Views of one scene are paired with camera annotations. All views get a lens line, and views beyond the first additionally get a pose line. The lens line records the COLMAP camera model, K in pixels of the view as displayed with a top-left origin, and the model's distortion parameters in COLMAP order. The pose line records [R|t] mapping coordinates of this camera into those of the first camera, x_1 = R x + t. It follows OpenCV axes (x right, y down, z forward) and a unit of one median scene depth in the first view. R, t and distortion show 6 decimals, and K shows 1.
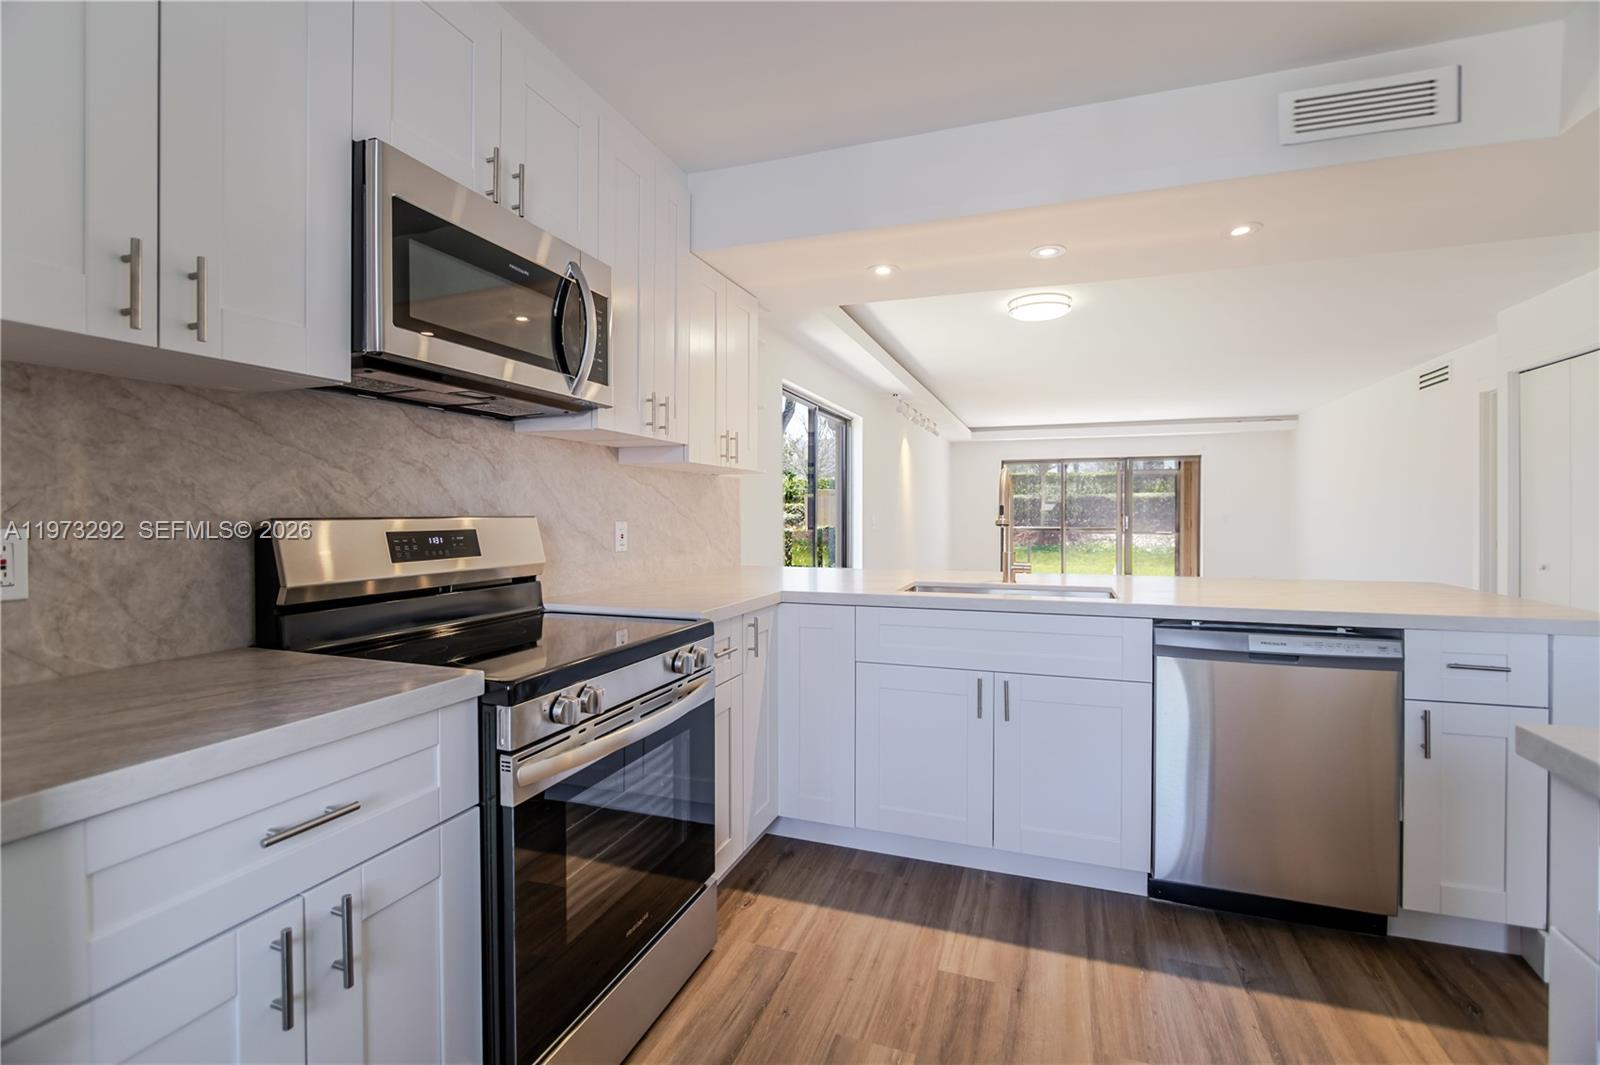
lens RADIAL K [[714.2, 0, 798.3], [0, 714.2, 523.2], [0, 0, 1]] dist [-0.002626, -0.000198]
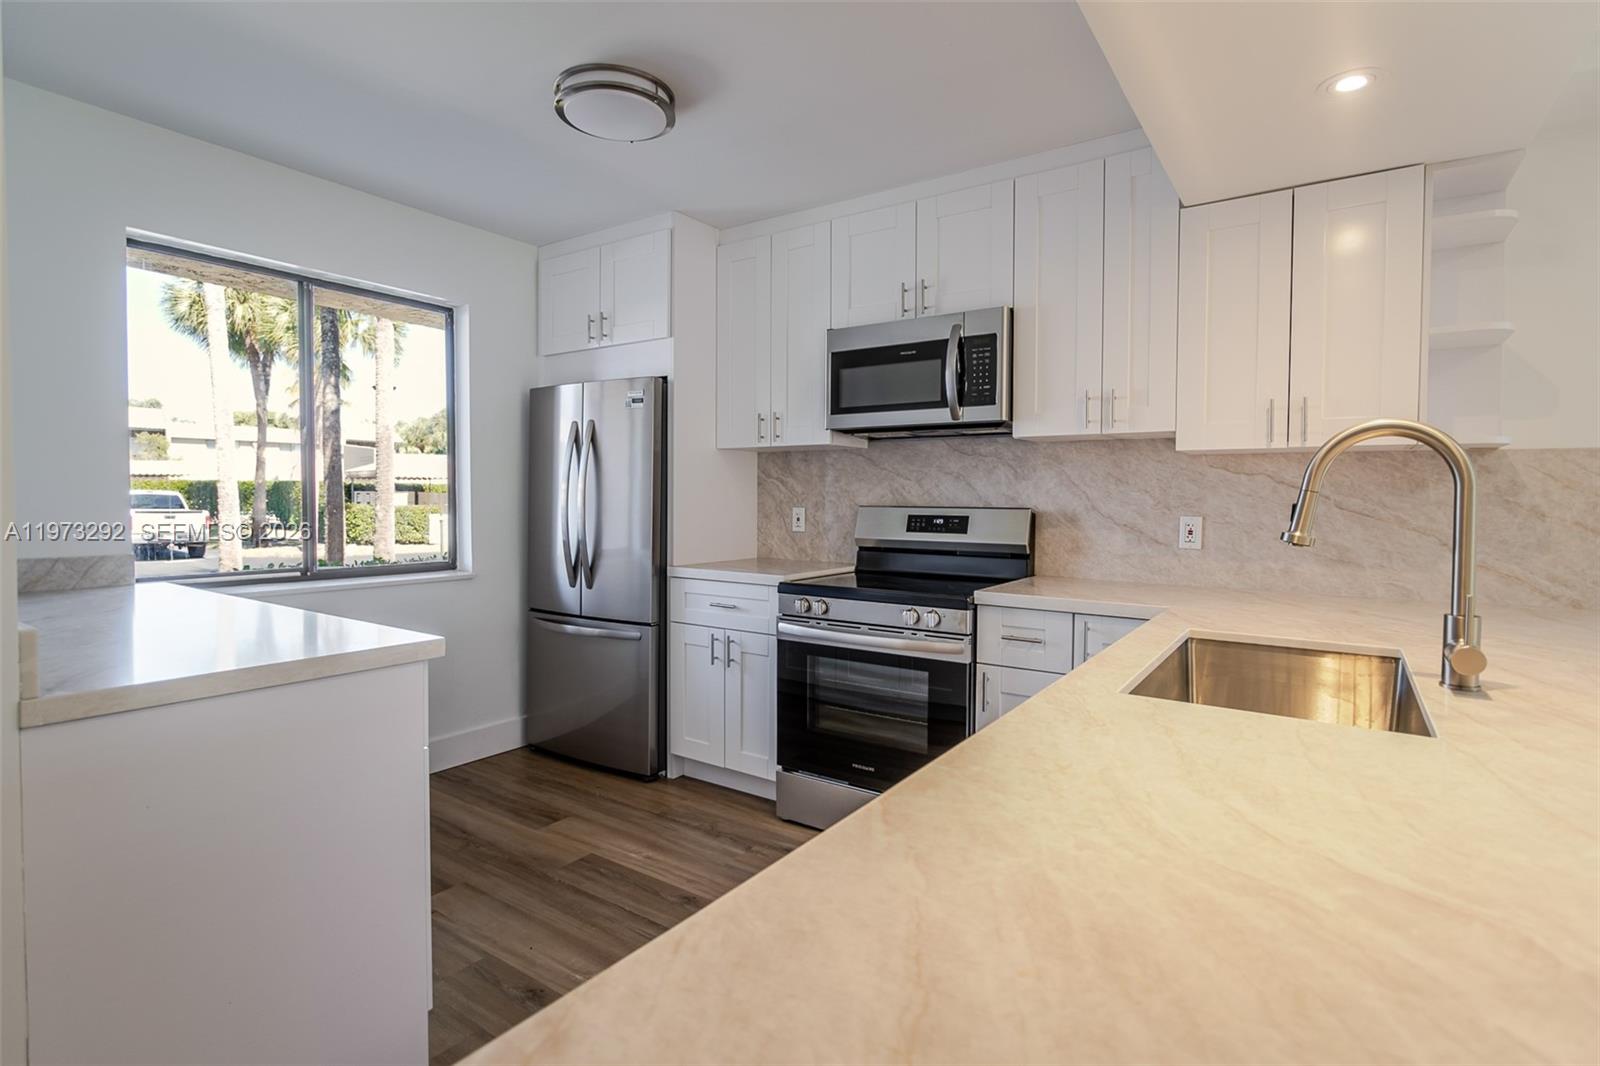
lens RADIAL K [[787.3, 0, 797.9], [0, 787.3, 520.8], [0, 0, 1]] dist [-0.000143, 0.000005]
pose [[-0.253030, 0.029569, -0.967006, 1.322107], [-0.020186, 0.999154, 0.035834, -0.034988], [0.967248, 0.028588, -0.252219, 1.157869]]
